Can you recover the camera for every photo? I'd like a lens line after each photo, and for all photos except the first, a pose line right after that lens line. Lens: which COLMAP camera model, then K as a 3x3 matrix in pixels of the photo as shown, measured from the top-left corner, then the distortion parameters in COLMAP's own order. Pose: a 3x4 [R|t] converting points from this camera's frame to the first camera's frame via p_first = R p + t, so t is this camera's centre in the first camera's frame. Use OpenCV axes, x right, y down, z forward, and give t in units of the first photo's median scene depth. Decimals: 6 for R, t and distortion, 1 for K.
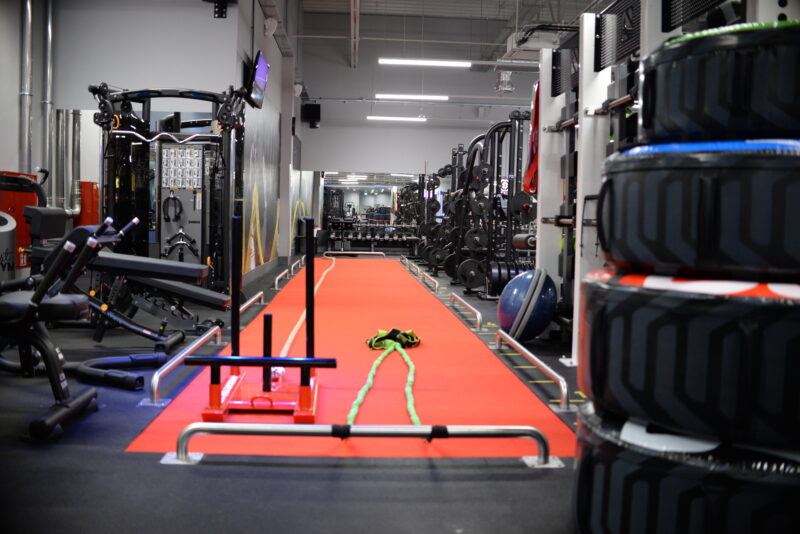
lens RADIAL K [[801.5, 0, 400.0], [0, 801.5, 267.0], [0, 0, 1]] dist [-0.184543, 0.194687]
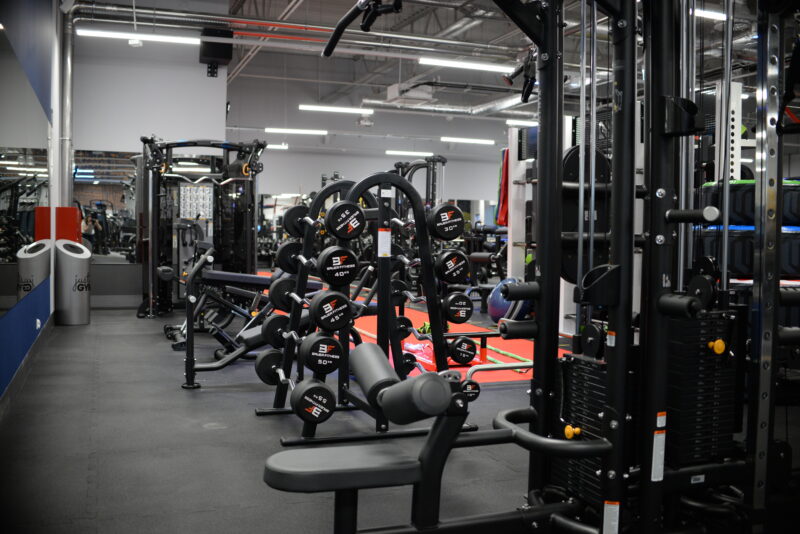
lens RADIAL K [[801.5, 0, 400.0], [0, 801.5, 267.0], [0, 0, 1]] dist [-0.184543, 0.194687]
pose [[0.951786, -0.024835, 0.305757, -0.353506], [0.027886, 0.999595, -0.005612, -0.009942], [-0.305494, 0.013868, 0.952093, -0.258116]]
